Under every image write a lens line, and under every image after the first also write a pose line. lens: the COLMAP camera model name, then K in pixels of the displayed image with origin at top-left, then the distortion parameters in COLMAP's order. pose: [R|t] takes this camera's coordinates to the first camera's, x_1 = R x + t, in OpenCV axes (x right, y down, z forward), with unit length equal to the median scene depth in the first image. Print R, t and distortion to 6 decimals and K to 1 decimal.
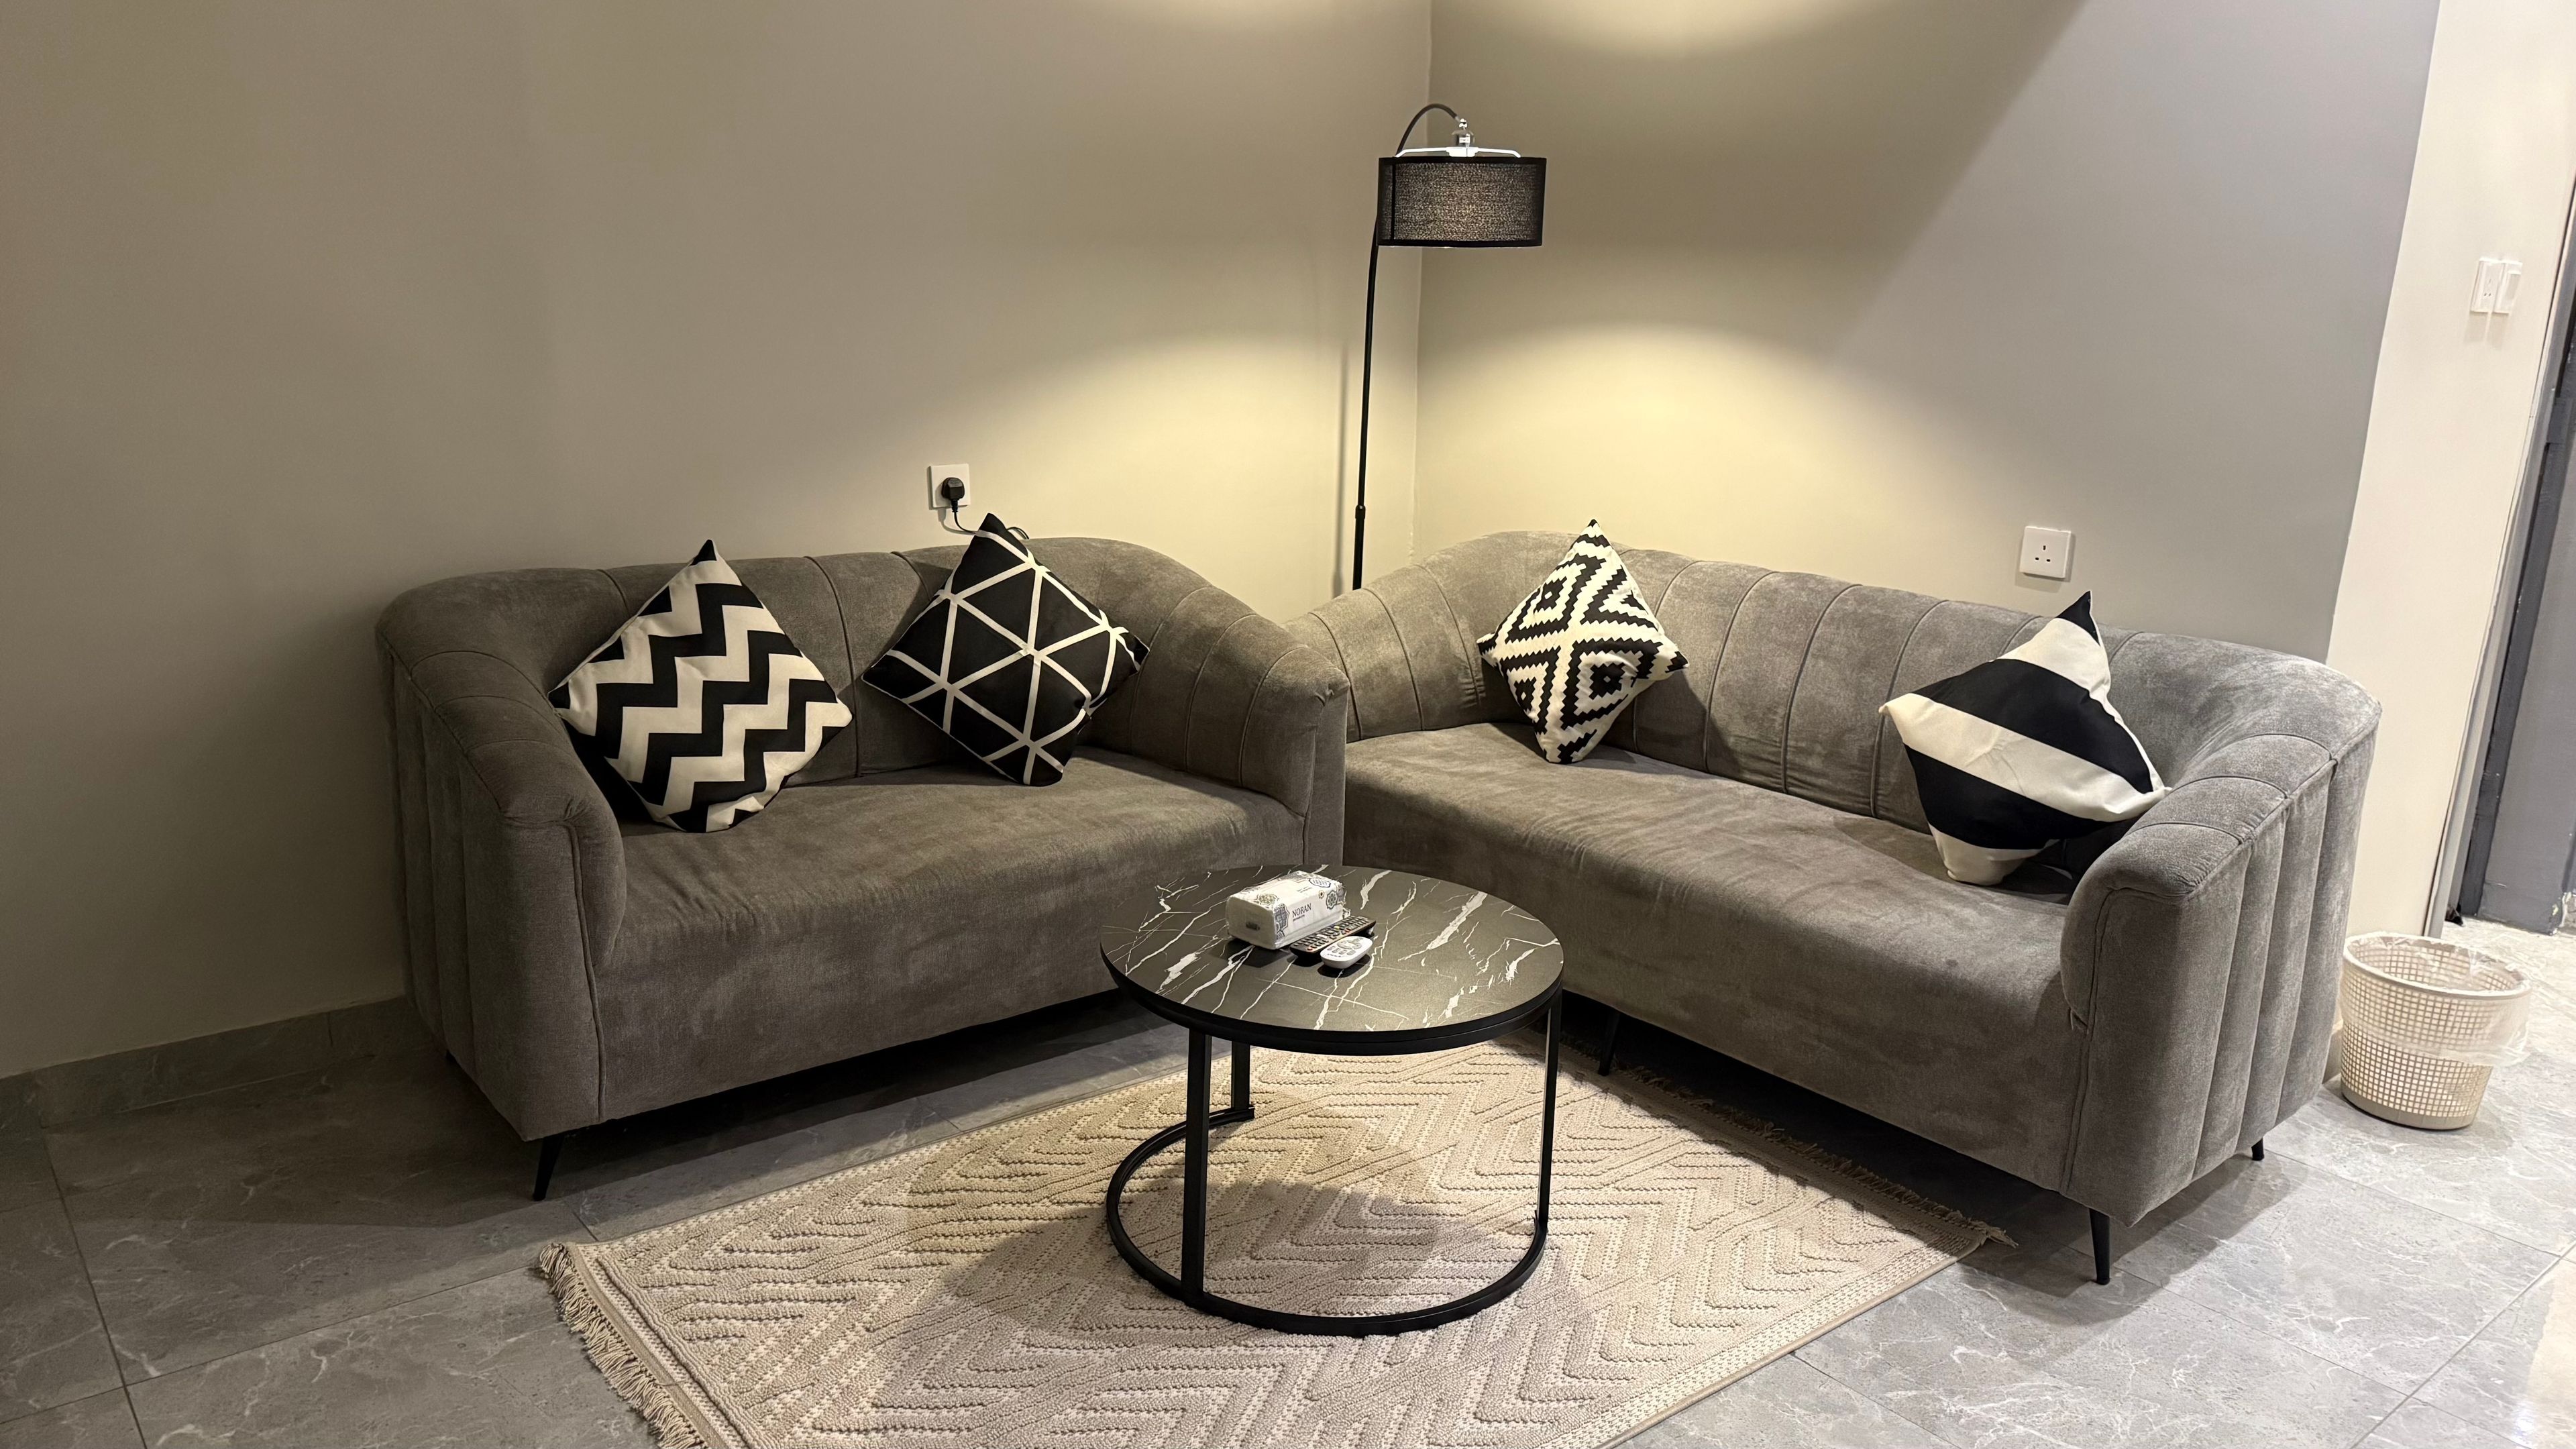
lens RADIAL K [[1793.6, 0, 1188.5], [0, 1793.6, 724.5], [0, 0, 1]] dist [-0.001254, -0.003772]
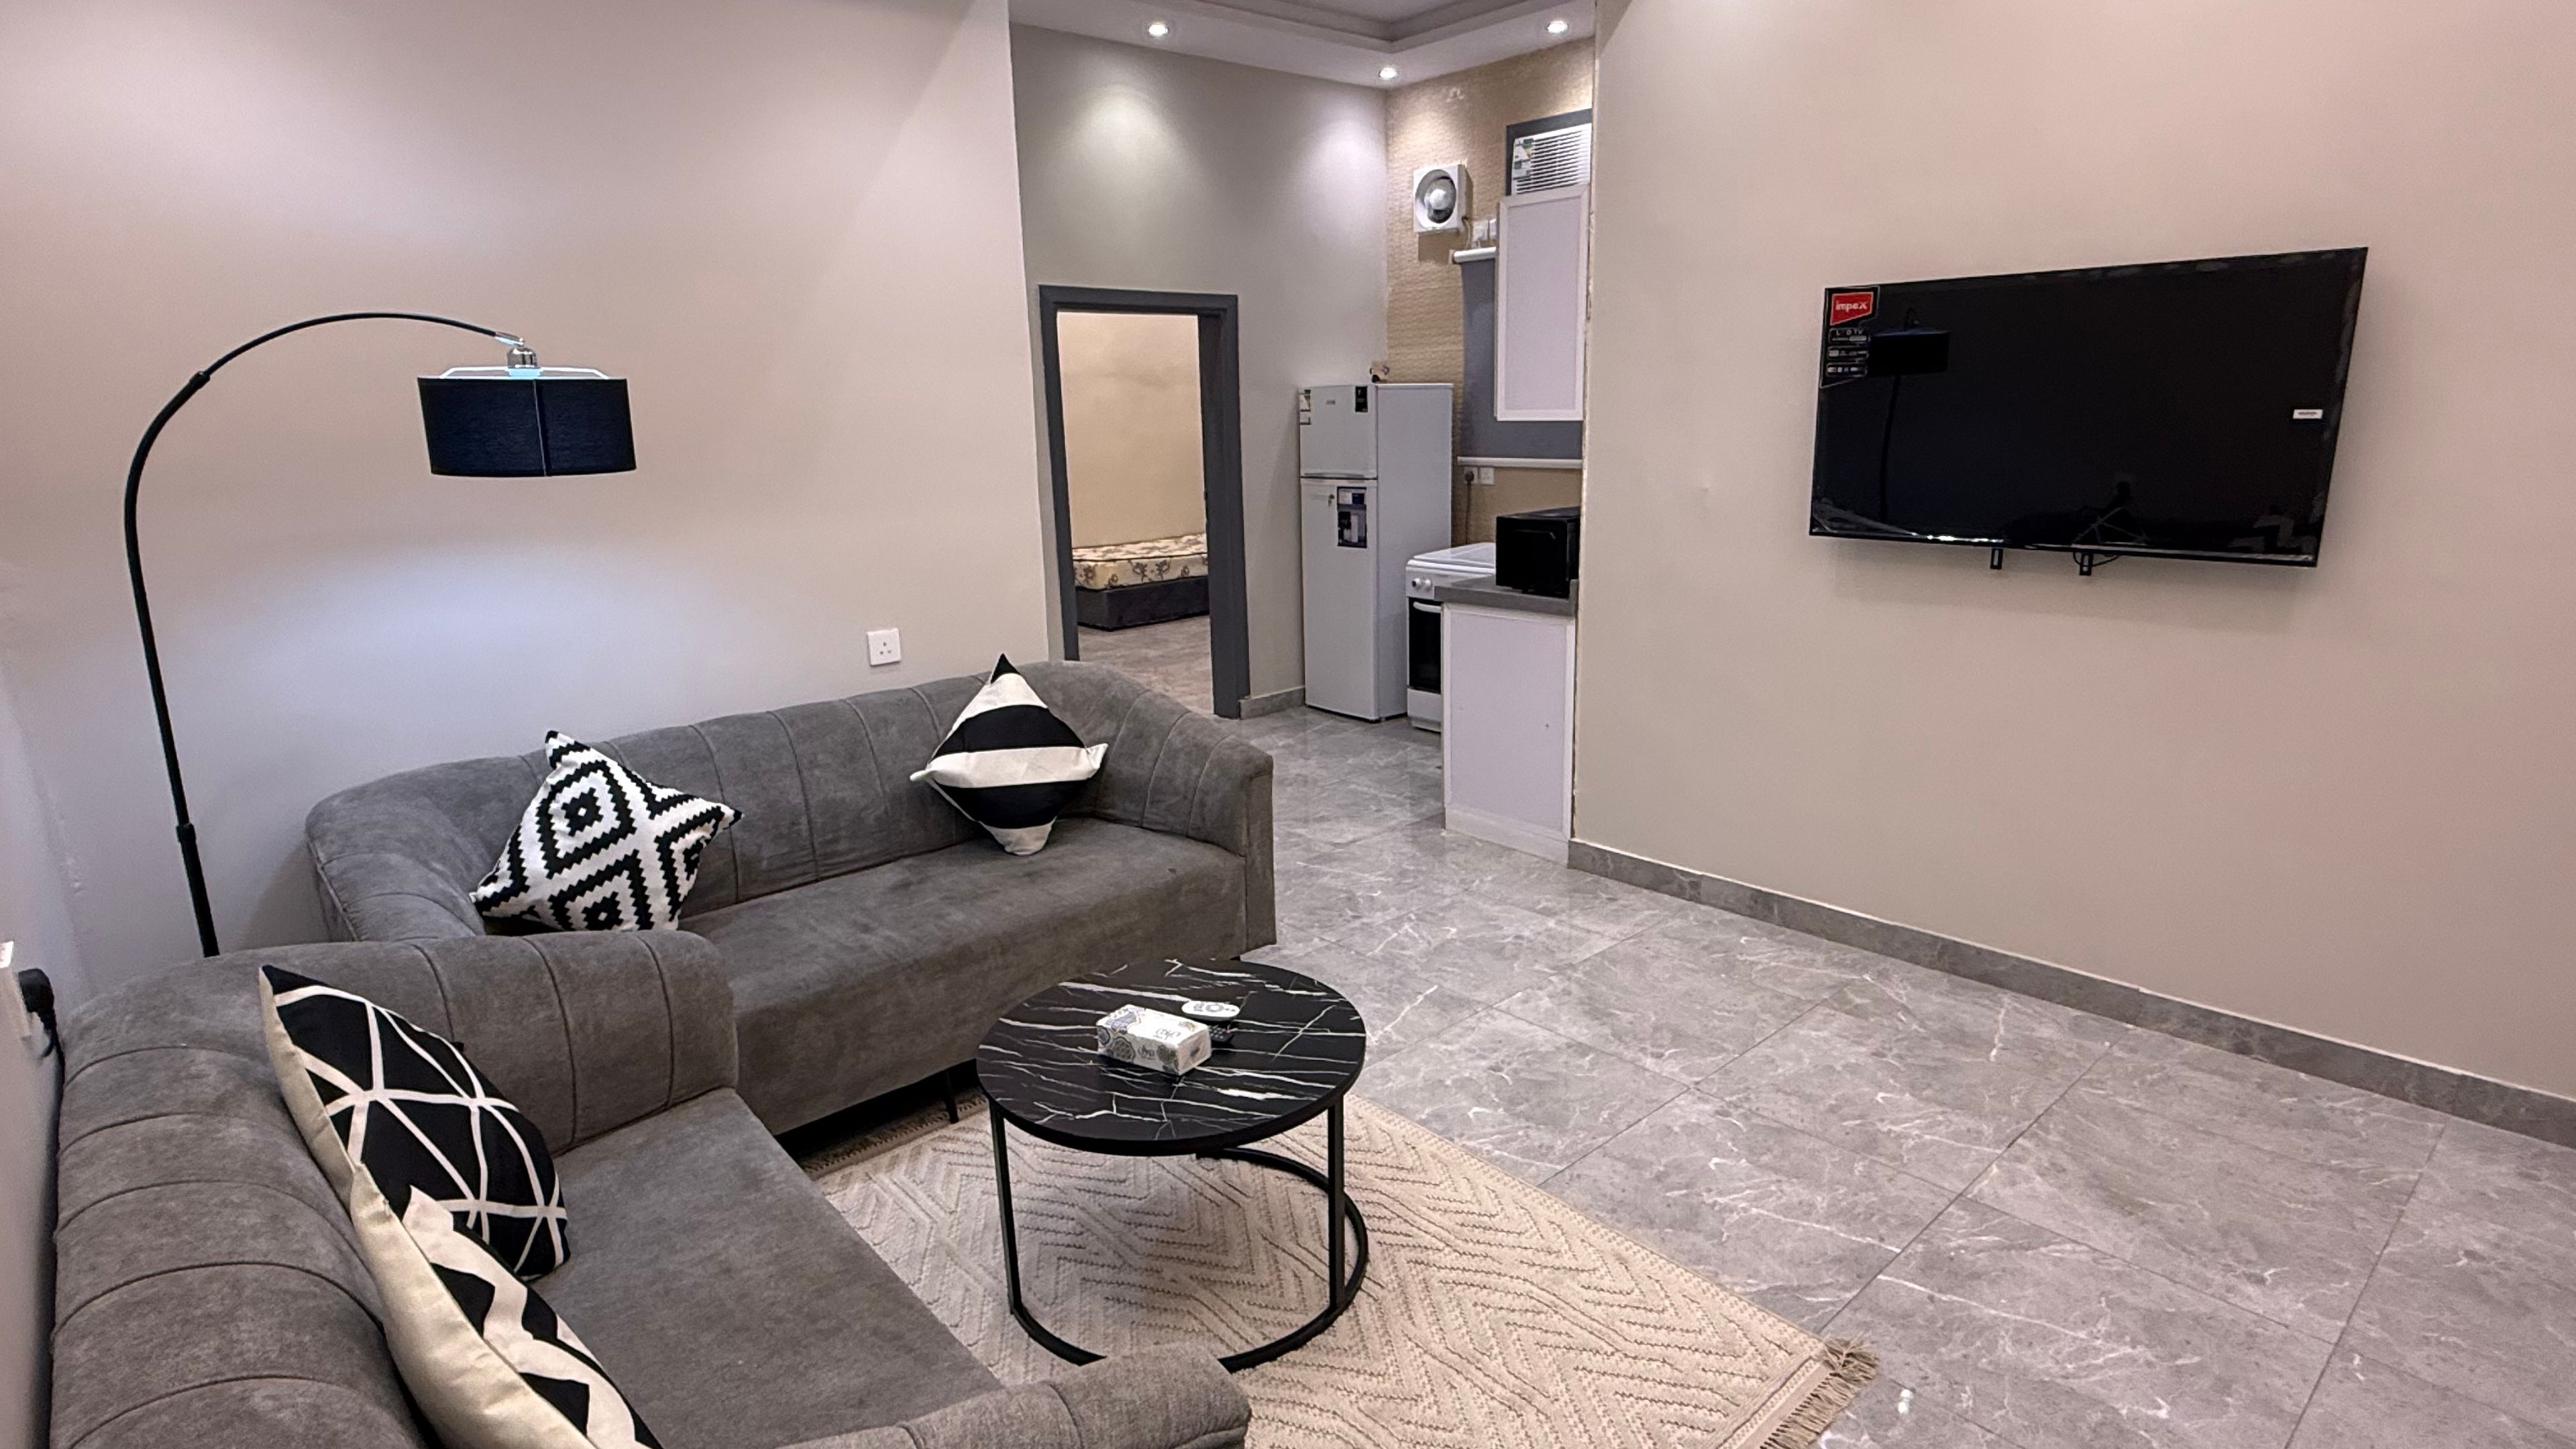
lens RADIAL K [[1334.0, 0, 1290.1], [0, 1334.0, 623.5], [0, 0, 1]] dist [0.000979, 0.000095]
pose [[-0.089876, -0.177632, 0.979984, -0.673193], [0.272278, 0.942100, 0.195736, -0.262773], [-0.958012, 0.284420, -0.036307, 0.800015]]
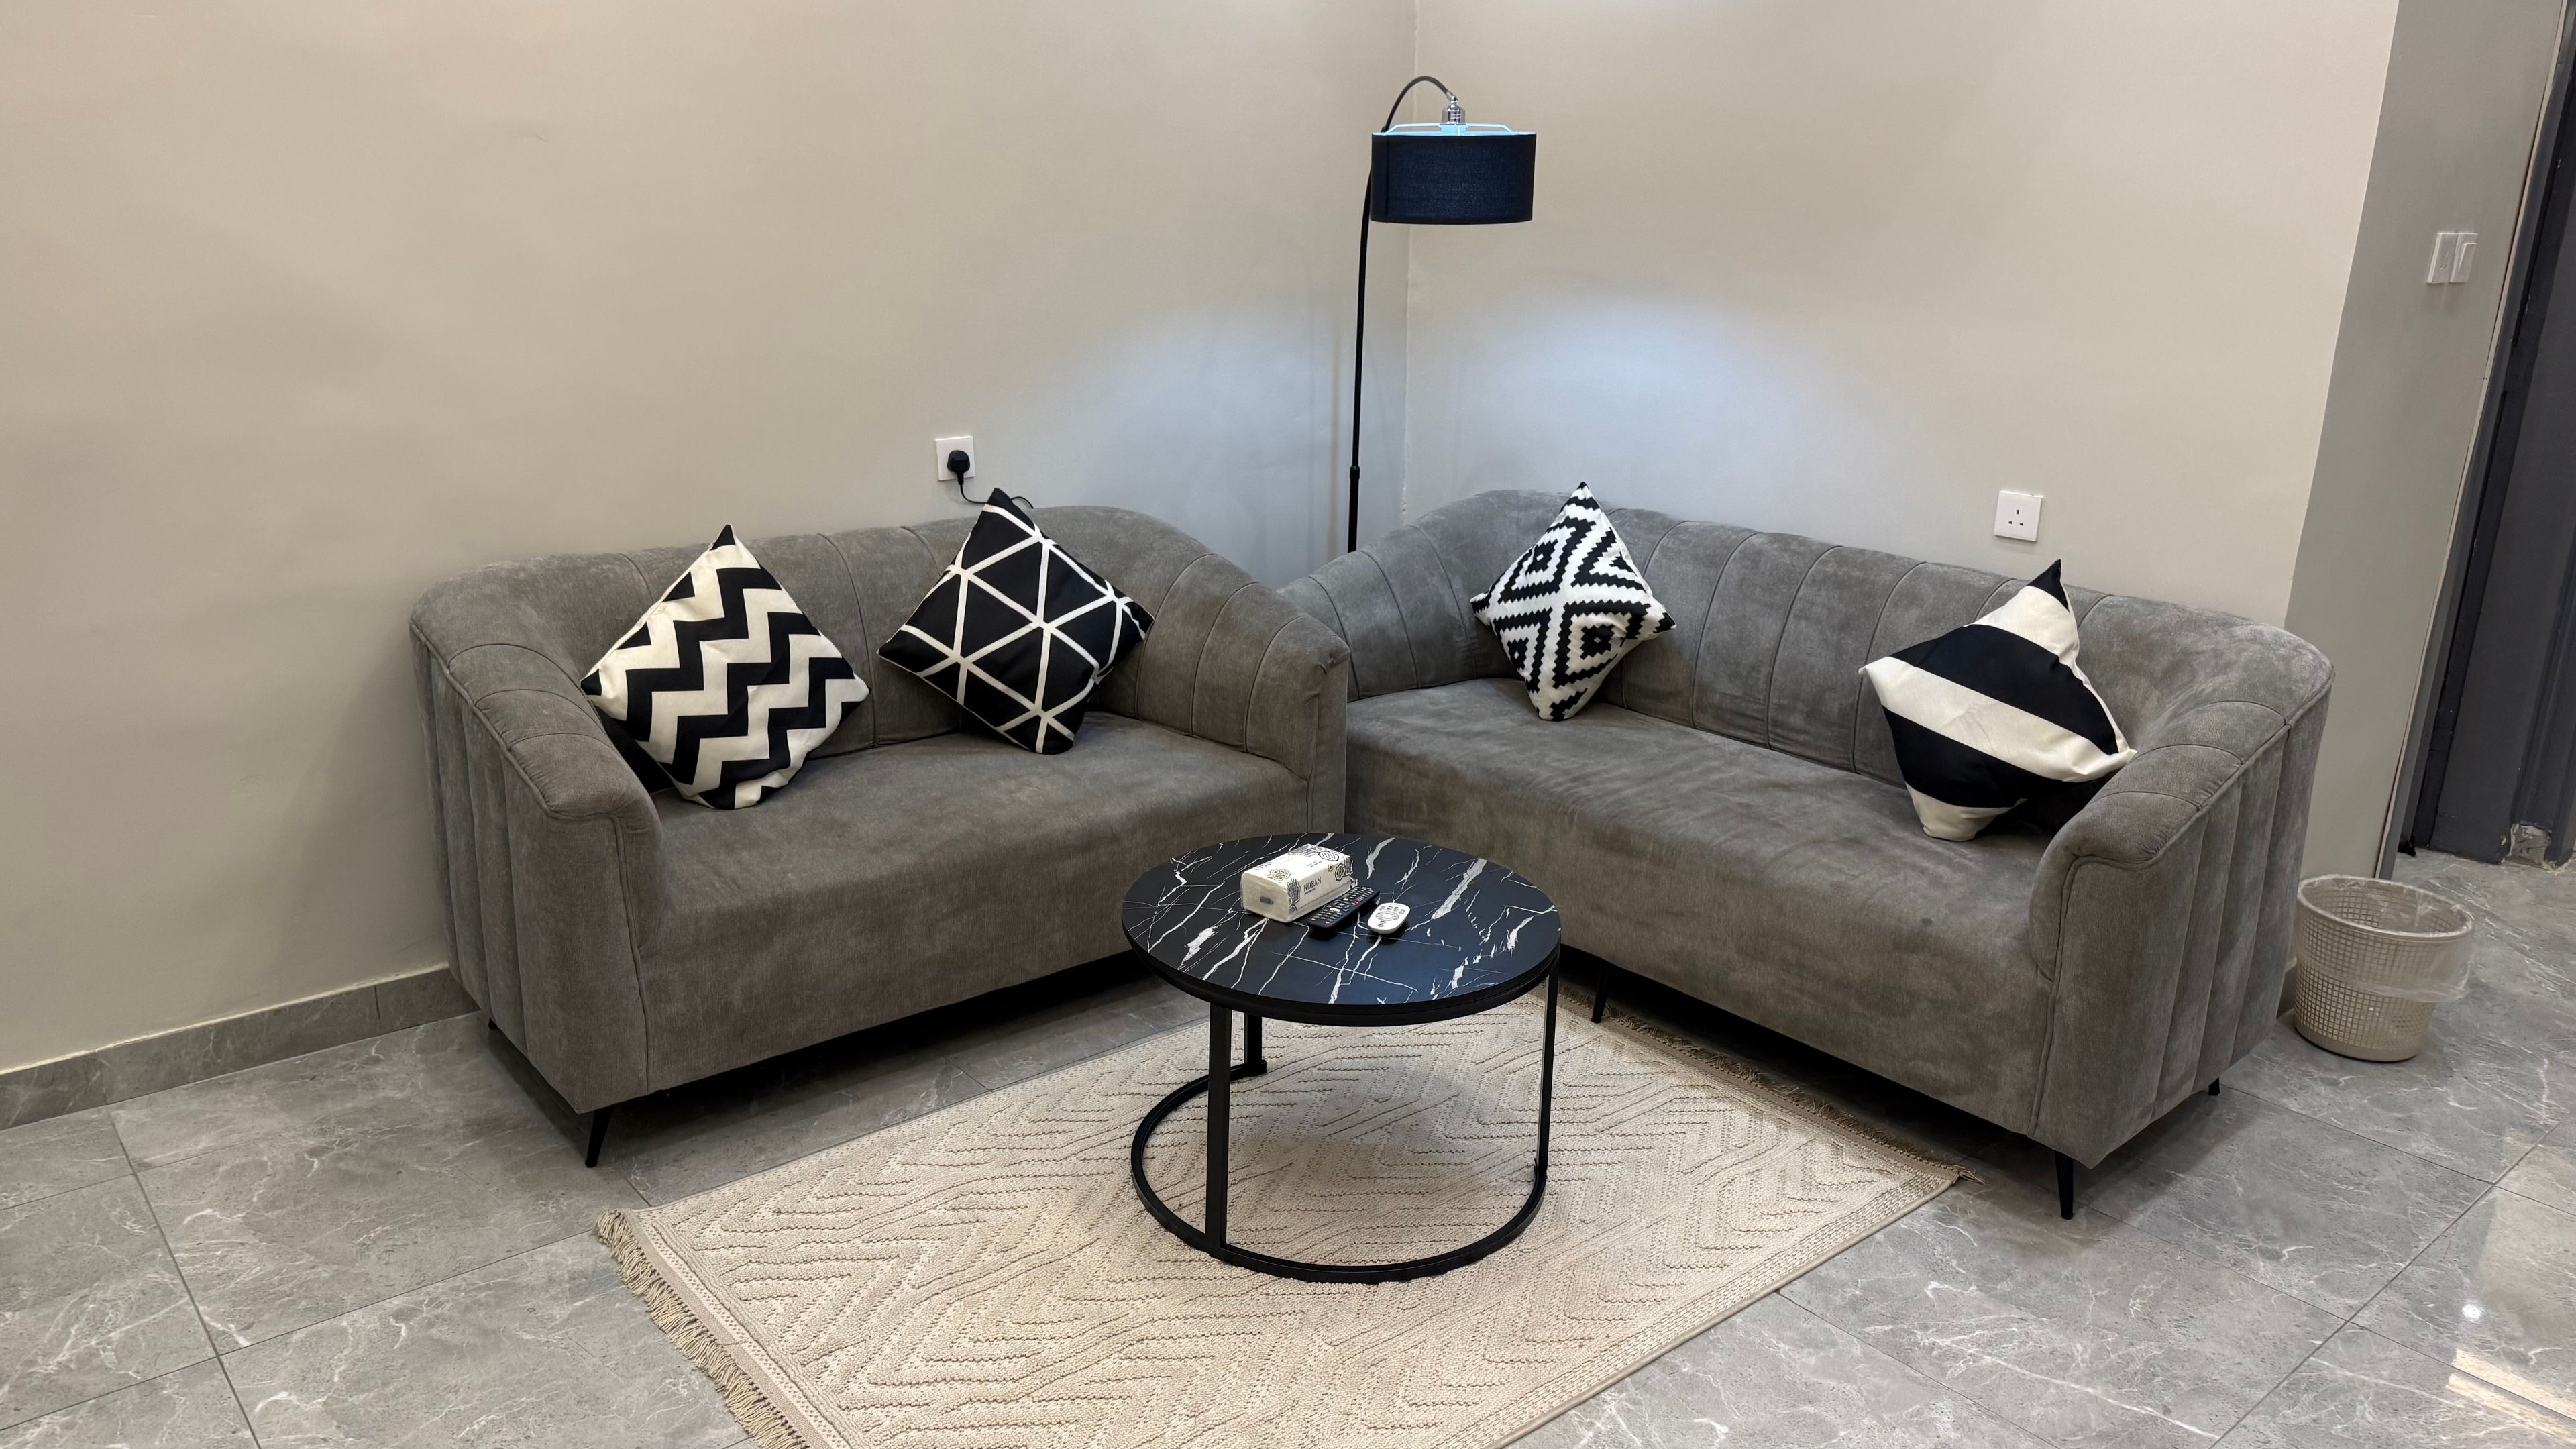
lens RADIAL K [[1793.6, 0, 1188.5], [0, 1793.6, 724.5], [0, 0, 1]] dist [-0.001254, -0.003772]
pose [[0.999792, -0.018022, 0.009551, -0.016399], [0.017513, 0.998548, 0.050935, -0.041024], [-0.010456, -0.050758, 0.998656, -0.042265]]
